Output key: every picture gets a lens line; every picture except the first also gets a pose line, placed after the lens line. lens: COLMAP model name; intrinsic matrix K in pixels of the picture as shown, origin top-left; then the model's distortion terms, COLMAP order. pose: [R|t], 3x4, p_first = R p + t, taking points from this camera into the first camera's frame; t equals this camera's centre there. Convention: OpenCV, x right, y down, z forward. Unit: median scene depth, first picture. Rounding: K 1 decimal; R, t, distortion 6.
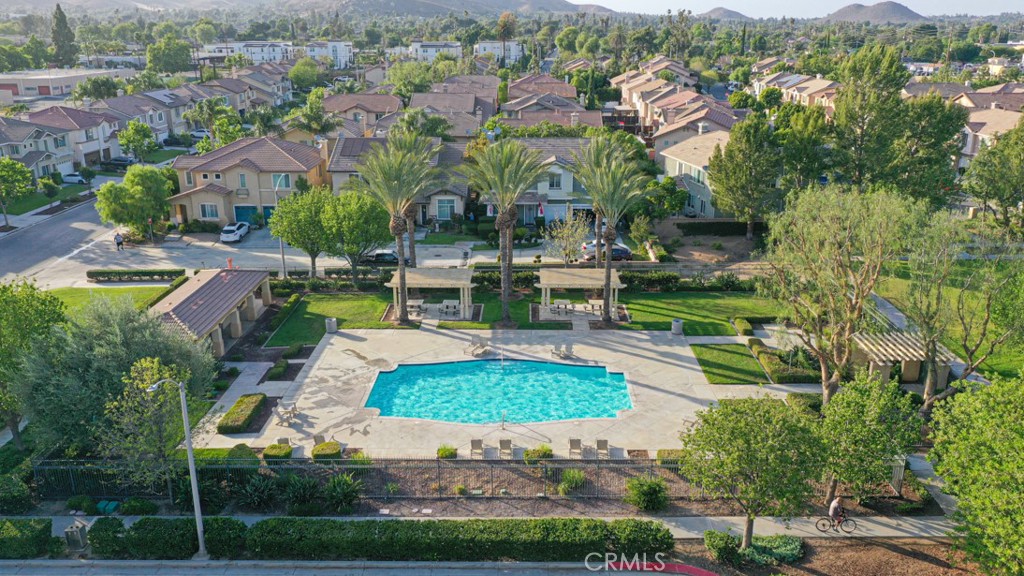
lens RADIAL K [[815.1, 0, 510.4], [0, 815.1, 286.3], [0, 0, 1]] dist [0.003446, 0.000295]
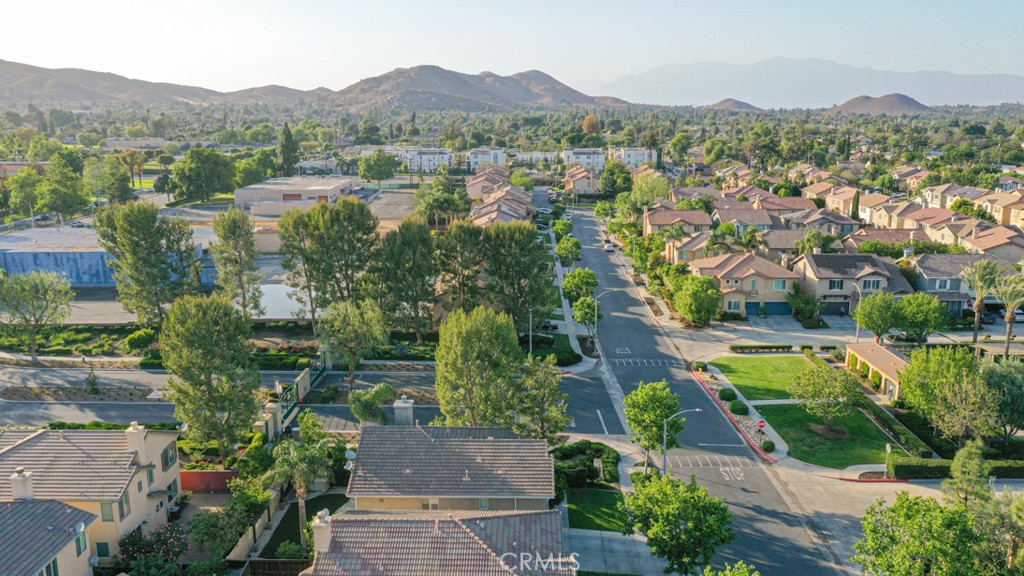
lens RADIAL K [[815.1, 0, 513.7], [0, 815.1, 289.7], [0, 0, 1]] dist [0.003446, 0.000295]
pose [[0.999995, -0.003064, 0.000387, -0.194286], [0.003087, 0.995294, -0.096851, 0.004978], [-0.000088, 0.096852, 0.995299, -0.115400]]
